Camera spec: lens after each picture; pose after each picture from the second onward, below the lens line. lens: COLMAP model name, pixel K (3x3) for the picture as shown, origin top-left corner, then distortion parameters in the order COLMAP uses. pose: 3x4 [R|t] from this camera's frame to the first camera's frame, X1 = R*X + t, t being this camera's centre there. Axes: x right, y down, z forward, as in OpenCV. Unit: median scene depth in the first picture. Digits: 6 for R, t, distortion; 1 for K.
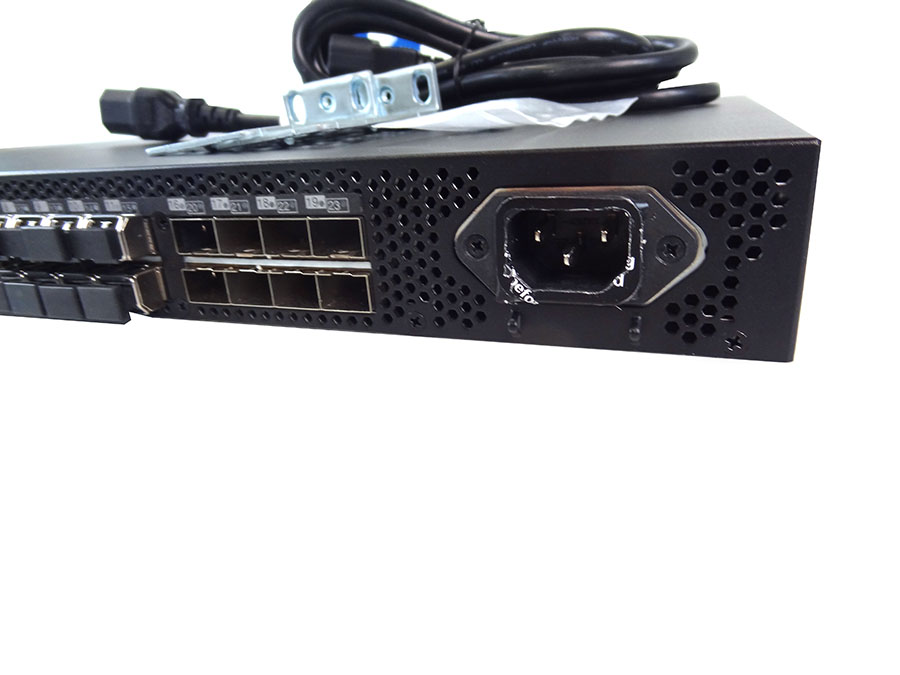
lens RADIAL K [[624.9, 0, 449.5], [0, 624.9, 340.4], [0, 0, 1]] dist [0.000235, -0.003876]
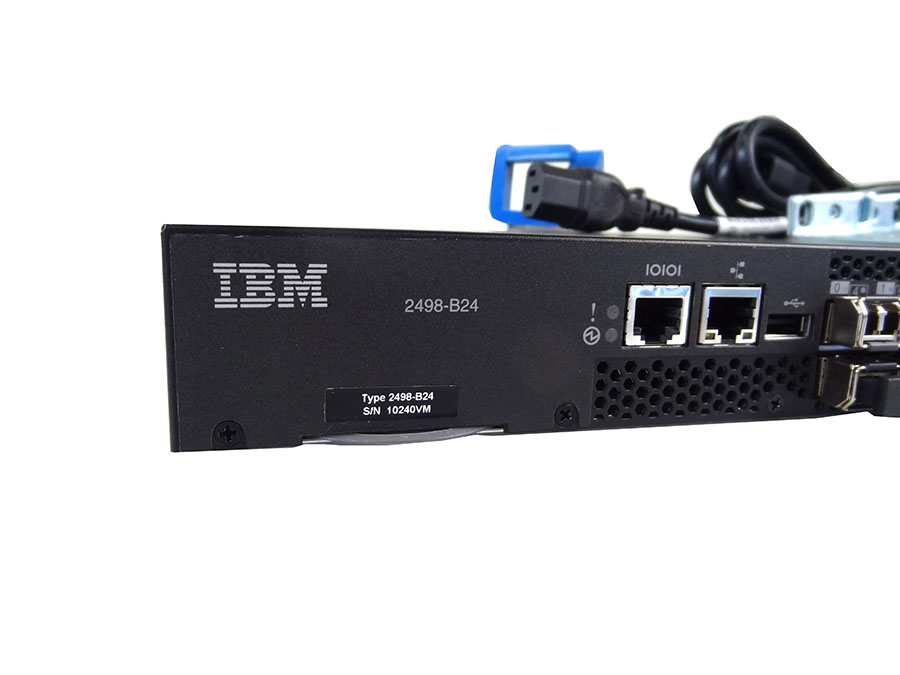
lens RADIAL K [[624.9, 0, 448.7], [0, 624.9, 335.9], [0, 0, 1]] dist [0.000235, -0.003876]
pose [[0.786862, -0.039862, 0.615840, -2.386991], [0.105775, 0.991856, -0.070949, -0.206172], [-0.607996, 0.120967, 0.784671, 0.922980]]
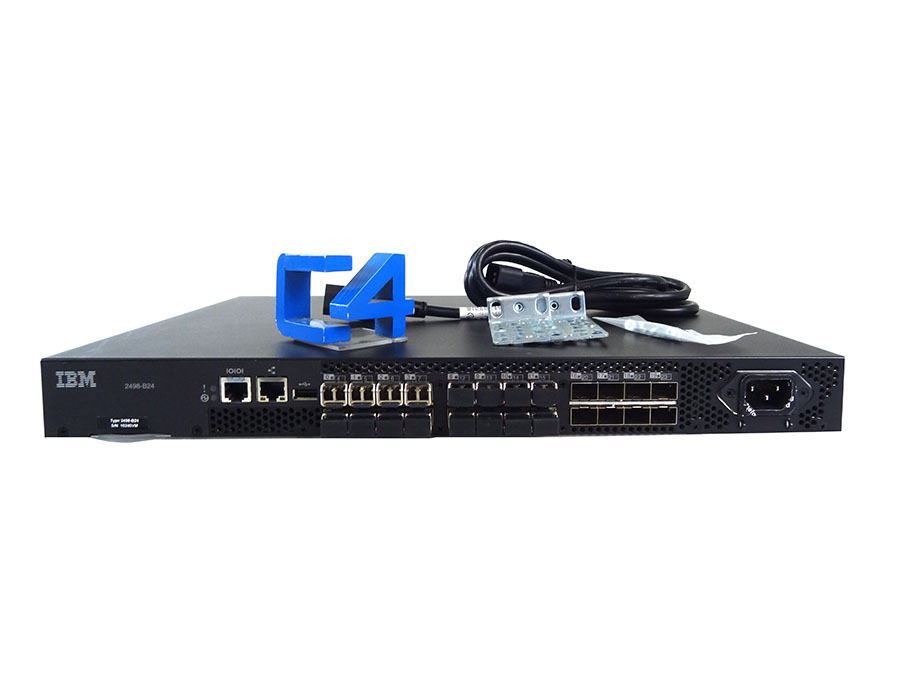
lens RADIAL K [[624.9, 0, 451.0], [0, 624.9, 337.0], [0, 0, 1]] dist [0.000235, -0.003876]
pose [[0.908325, 0.008758, 0.418173, -1.854646], [0.078842, 0.978273, -0.191743, 0.013972], [-0.410767, 0.207135, 0.887900, -0.719206]]
